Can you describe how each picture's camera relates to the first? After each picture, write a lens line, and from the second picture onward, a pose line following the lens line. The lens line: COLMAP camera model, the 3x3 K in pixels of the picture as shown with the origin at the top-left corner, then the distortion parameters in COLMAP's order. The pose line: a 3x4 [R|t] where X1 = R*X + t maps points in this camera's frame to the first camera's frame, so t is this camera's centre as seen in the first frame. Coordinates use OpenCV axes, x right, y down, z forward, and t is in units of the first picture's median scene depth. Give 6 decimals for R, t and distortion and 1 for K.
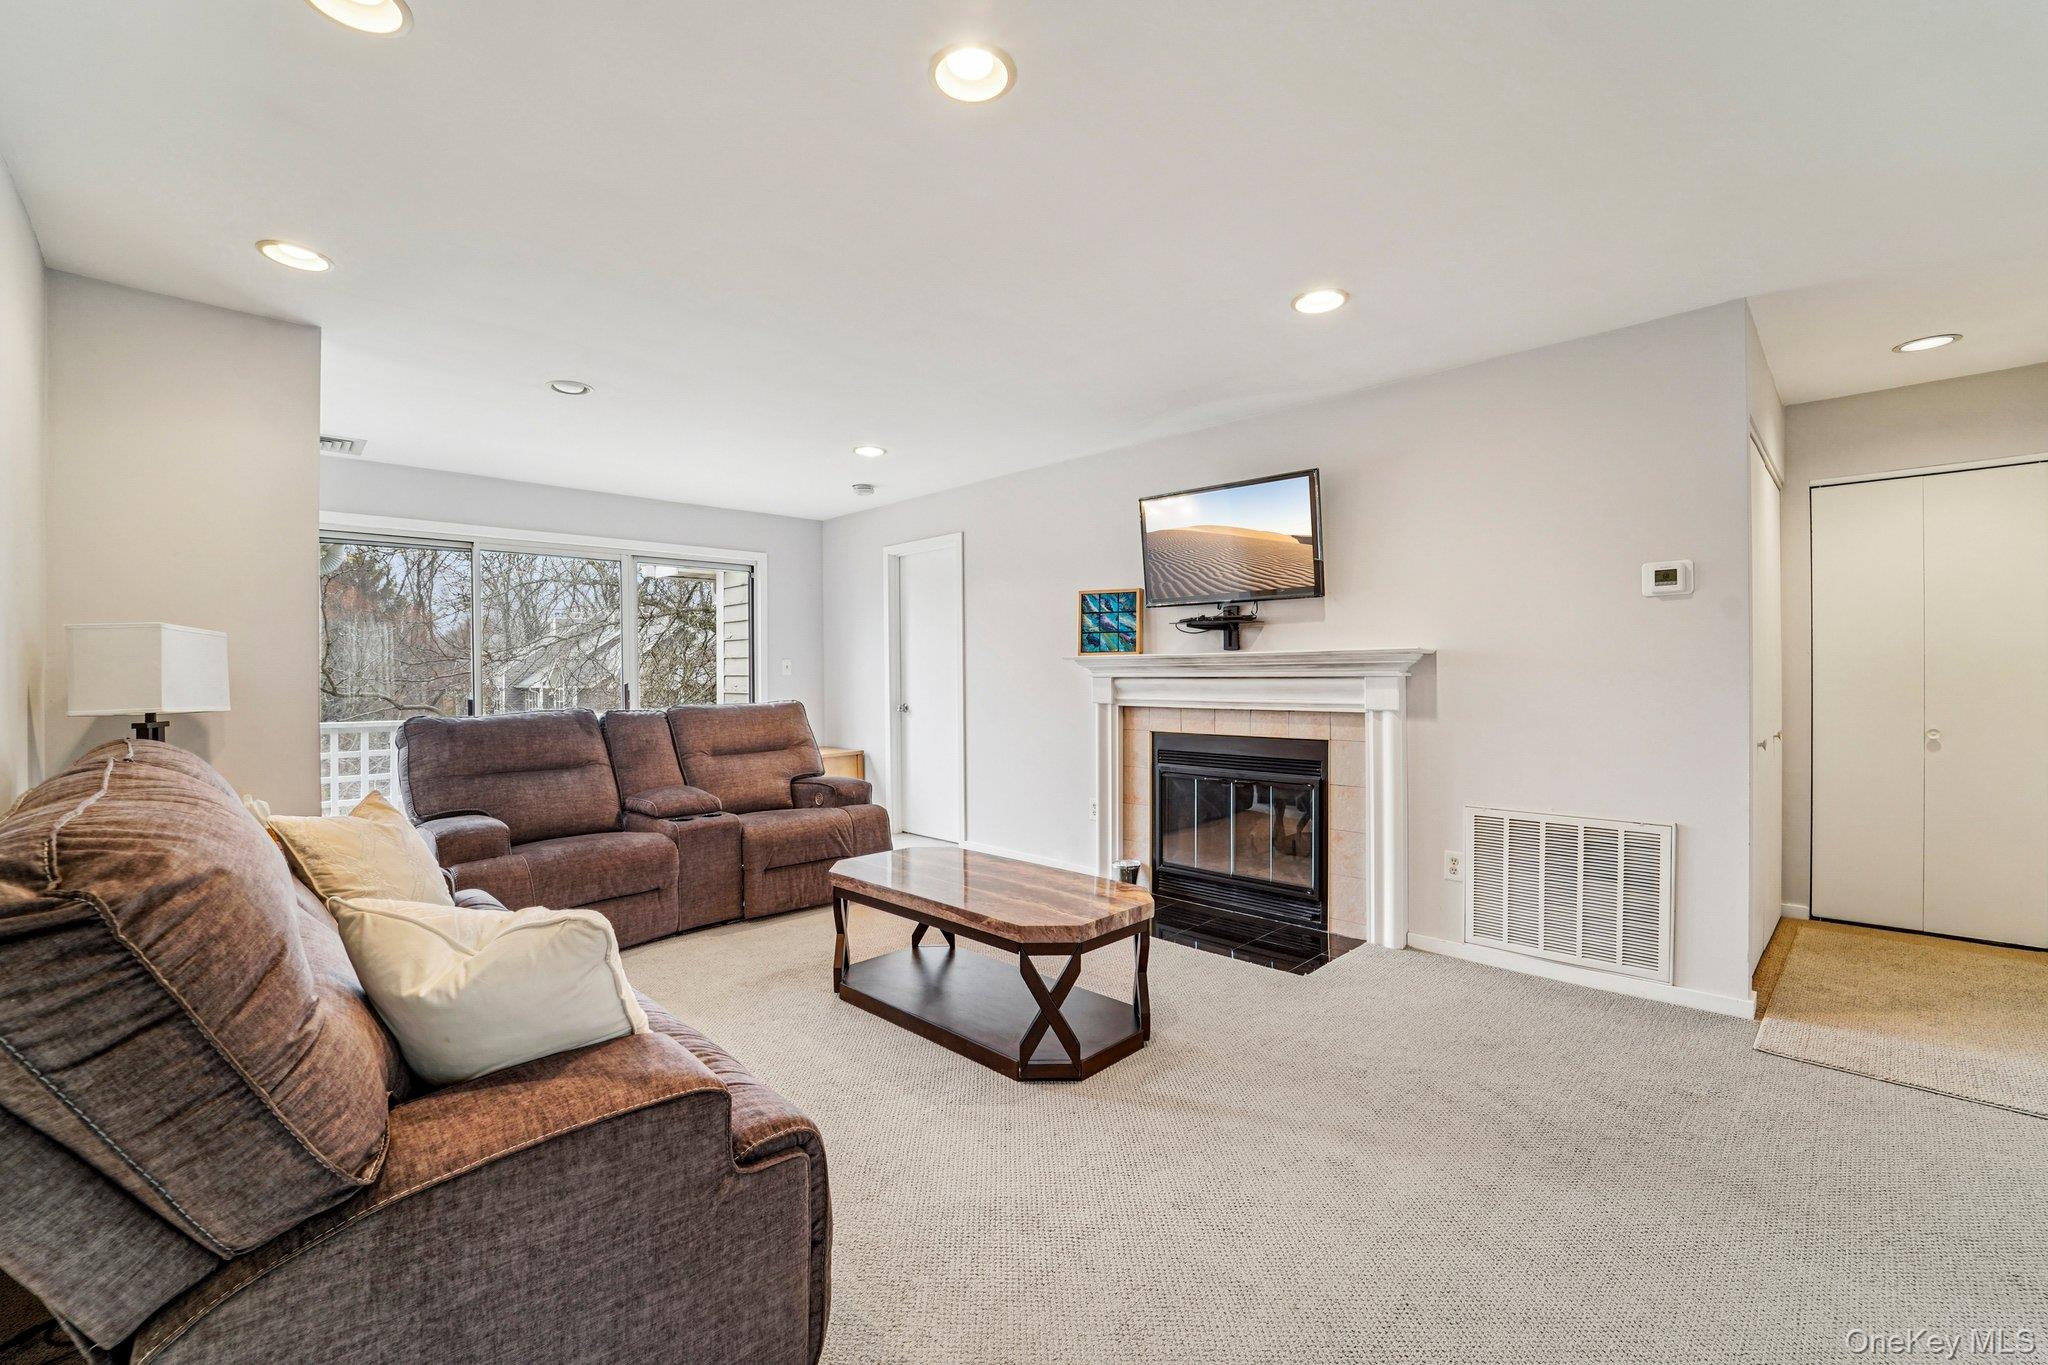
lens RADIAL K [[847.0, 0, 1020.9], [0, 847.0, 681.5], [0, 0, 1]] dist [-0.020743, -0.000680]
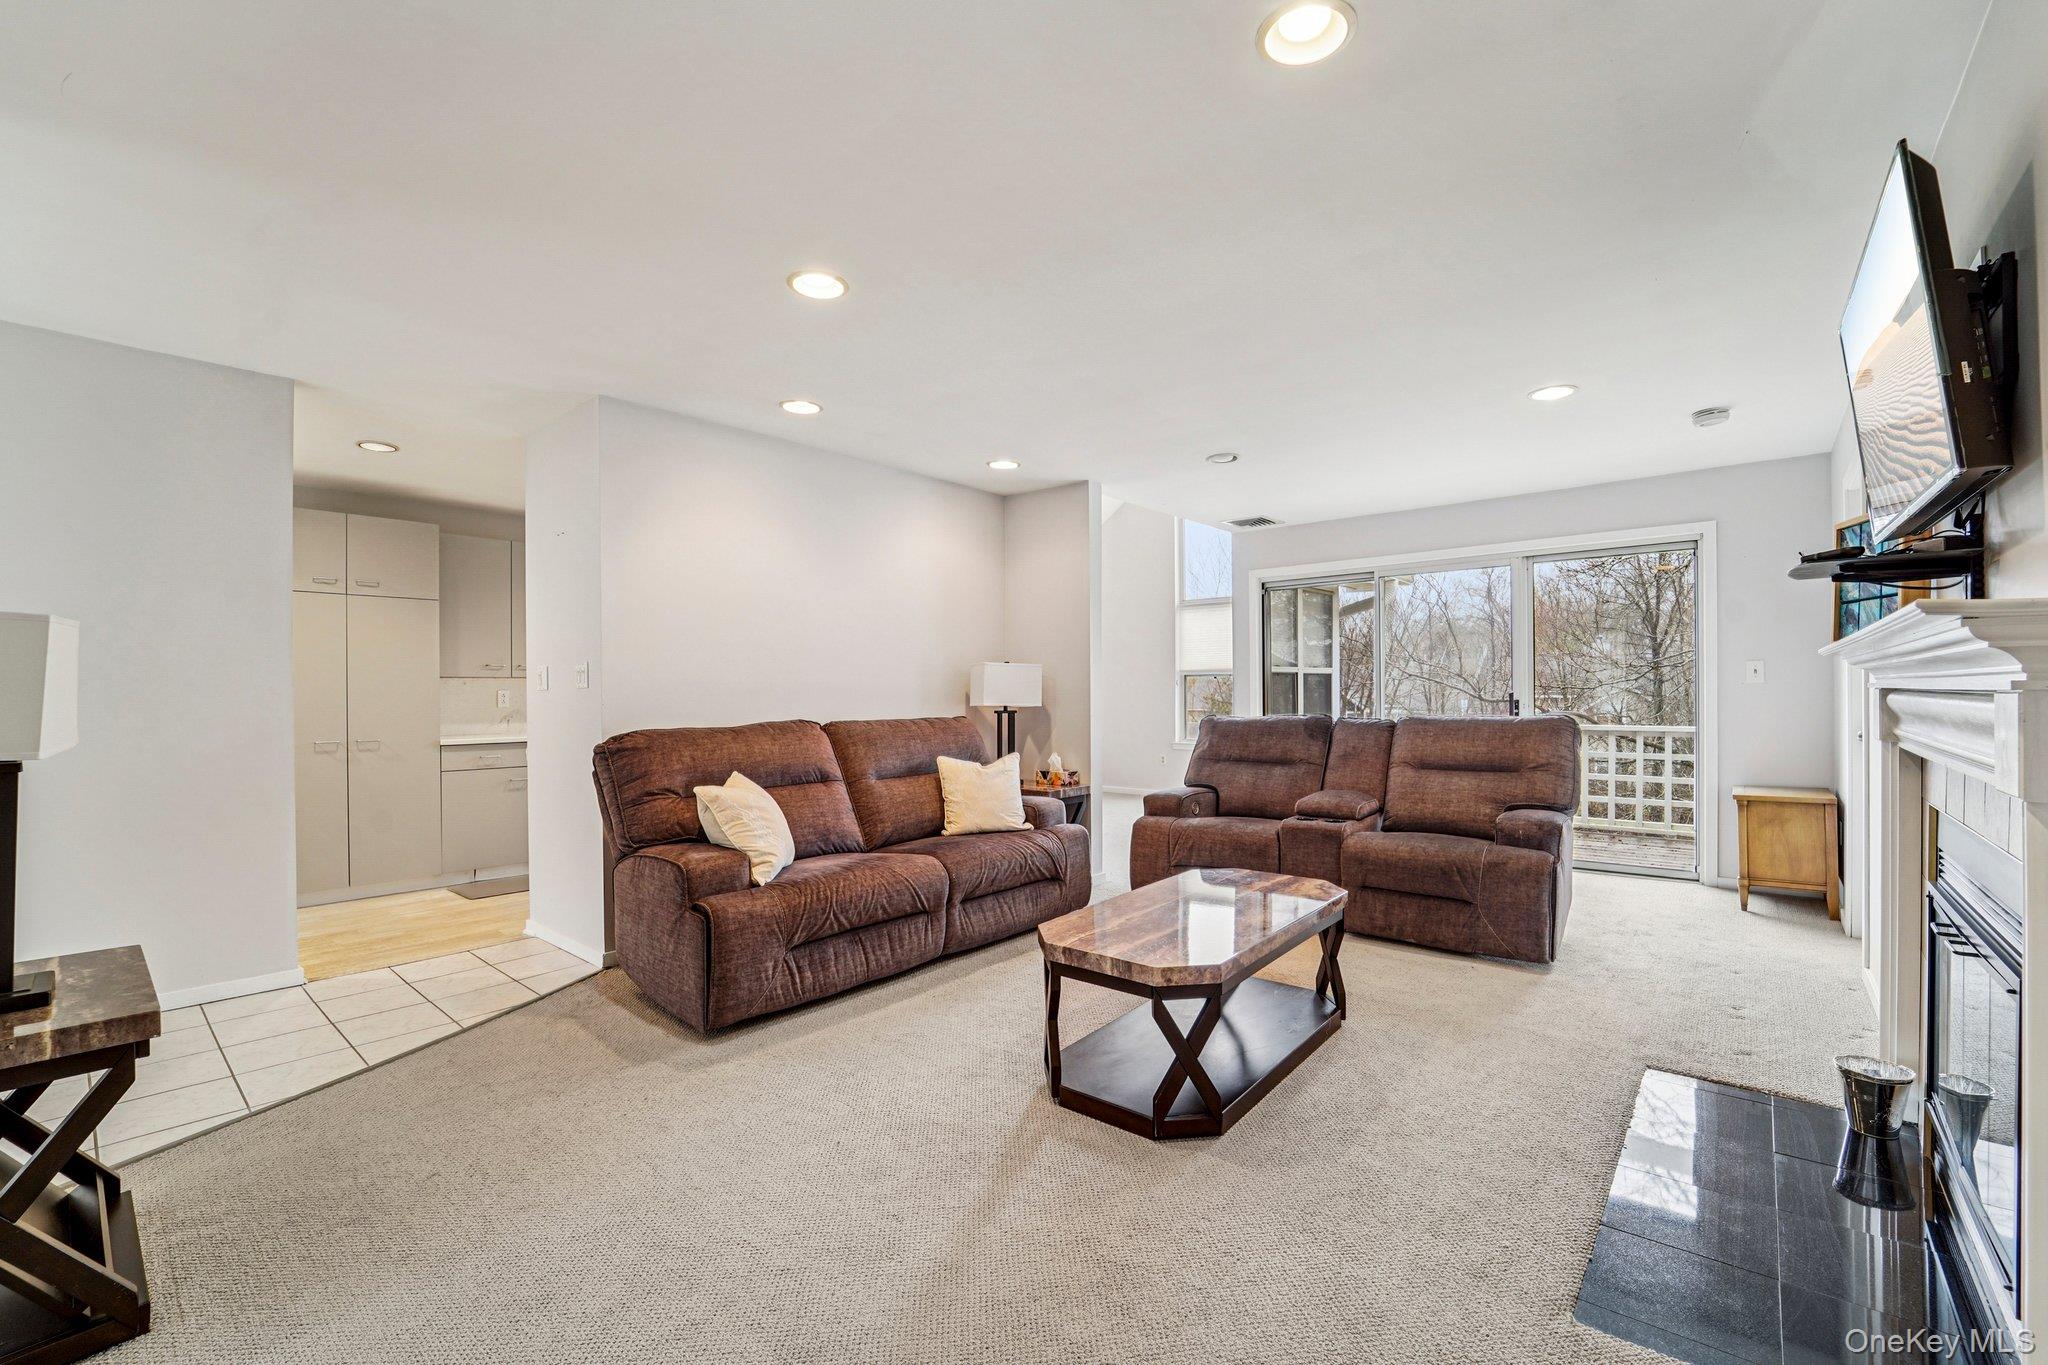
lens RADIAL K [[839.2, 0, 1024.0], [0, 839.2, 682.5], [0, 0, 1]] dist [-0.016962, -0.000142]
pose [[0.076198, -0.003966, -0.997085, 0.656097], [-0.006303, 0.999970, -0.004459, -0.004987], [0.997073, 0.006625, 0.076171, 0.567957]]
